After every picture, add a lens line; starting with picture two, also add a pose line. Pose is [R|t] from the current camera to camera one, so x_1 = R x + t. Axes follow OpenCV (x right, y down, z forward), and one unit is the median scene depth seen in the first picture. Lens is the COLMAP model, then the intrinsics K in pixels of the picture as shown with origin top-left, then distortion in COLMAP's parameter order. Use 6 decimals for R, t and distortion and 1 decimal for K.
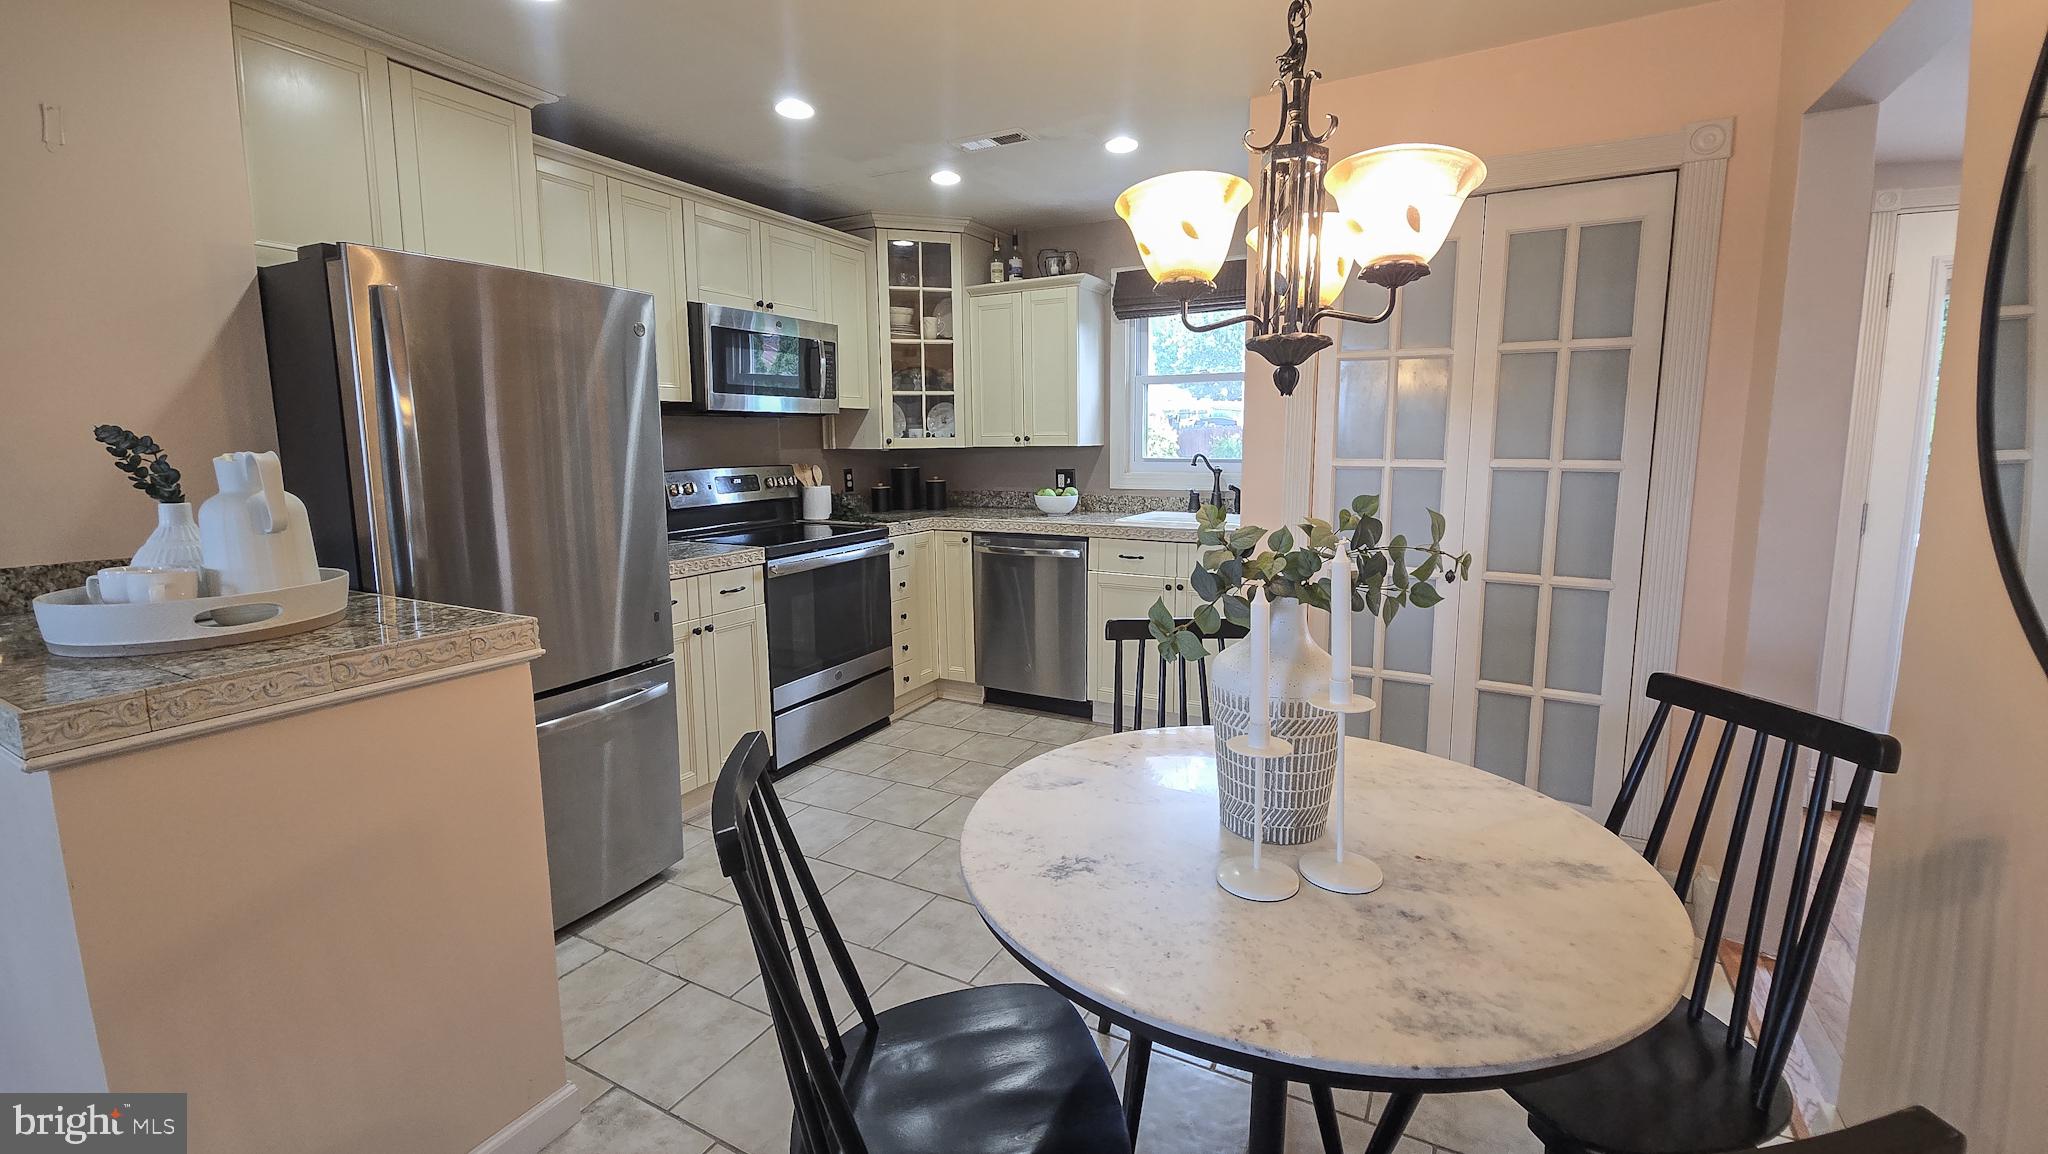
lens RADIAL K [[831.2, 0, 1040.5], [0, 831.2, 546.3], [0, 0, 1]] dist [0.003055, -0.003933]
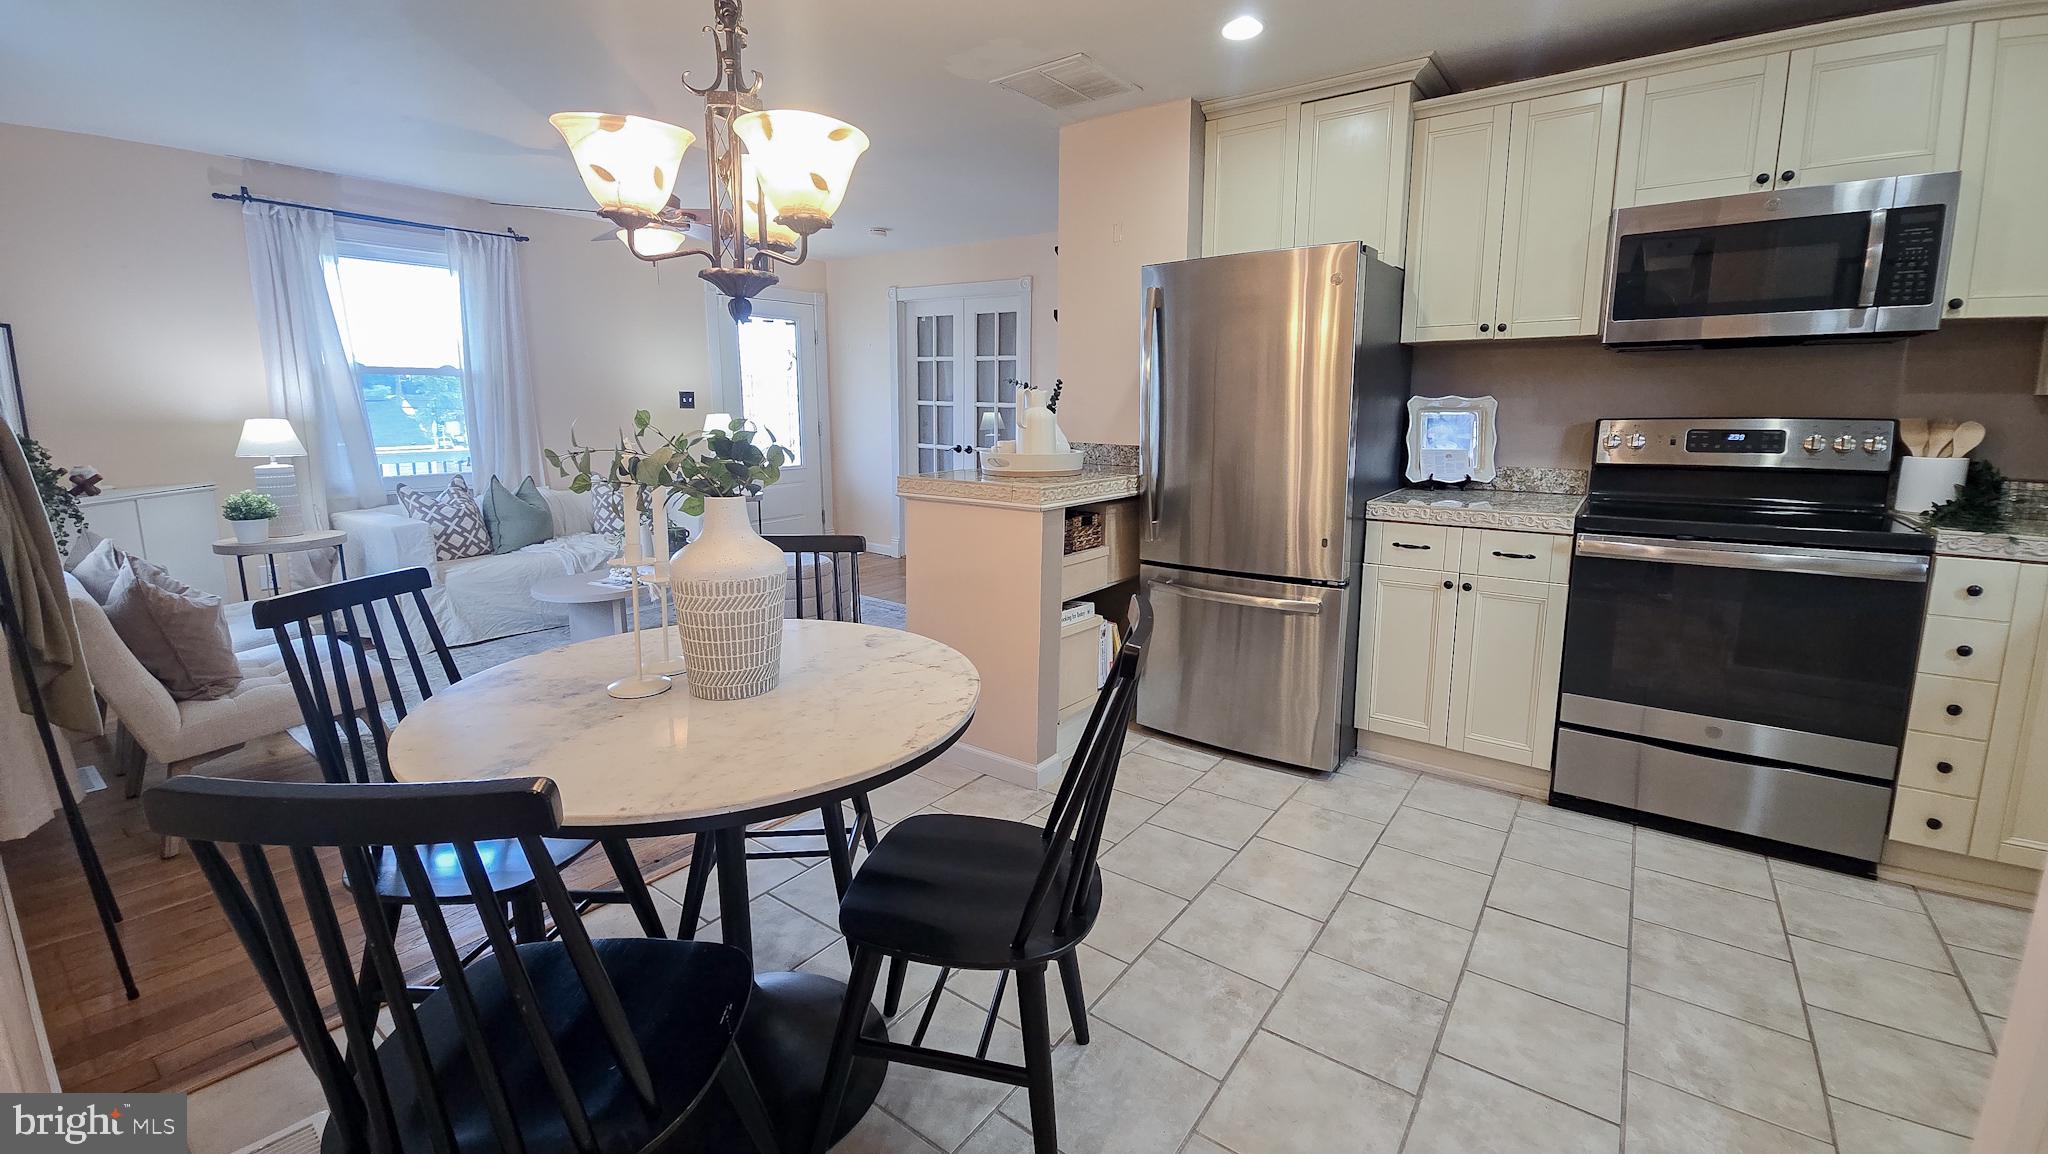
lens RADIAL K [[821.3, 0, 1035.3], [0, 821.3, 544.5], [0, 0, 1]] dist [0.013695, -0.011915]
pose [[-0.142666, 0.172090, -0.974696, 0.397580], [-0.122730, 0.974093, 0.189947, -0.044501], [0.982132, 0.146723, -0.117849, 0.453217]]
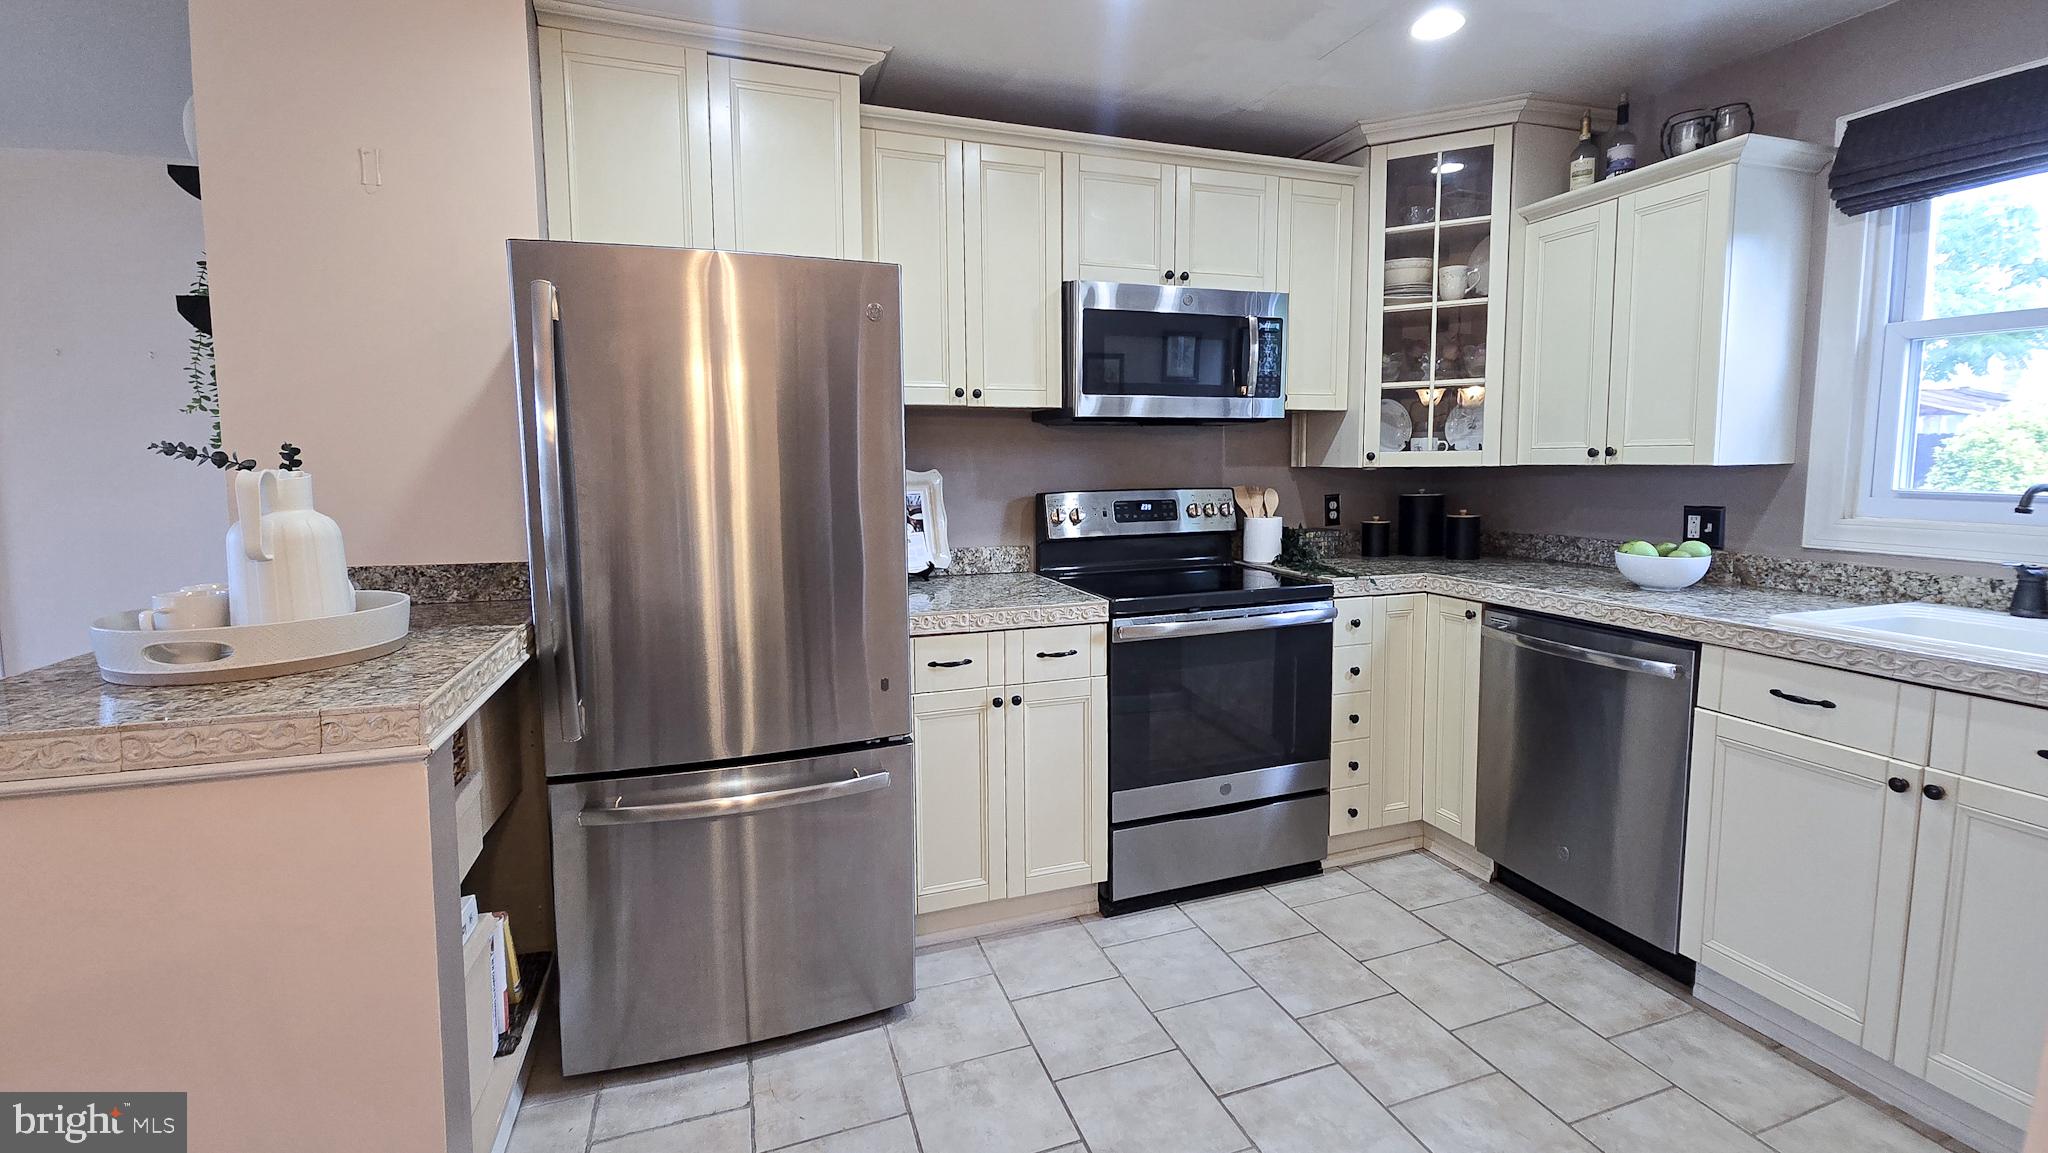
lens RADIAL K [[869.7, 0, 1038.6], [0, 869.7, 544.2], [0, 0, 1]] dist [0.002951, 0.000248]
pose [[0.734680, 0.067859, -0.675011, 0.106889], [-0.084218, 0.996411, 0.008506, -0.038249], [0.673166, 0.050599, 0.737758, 0.298071]]
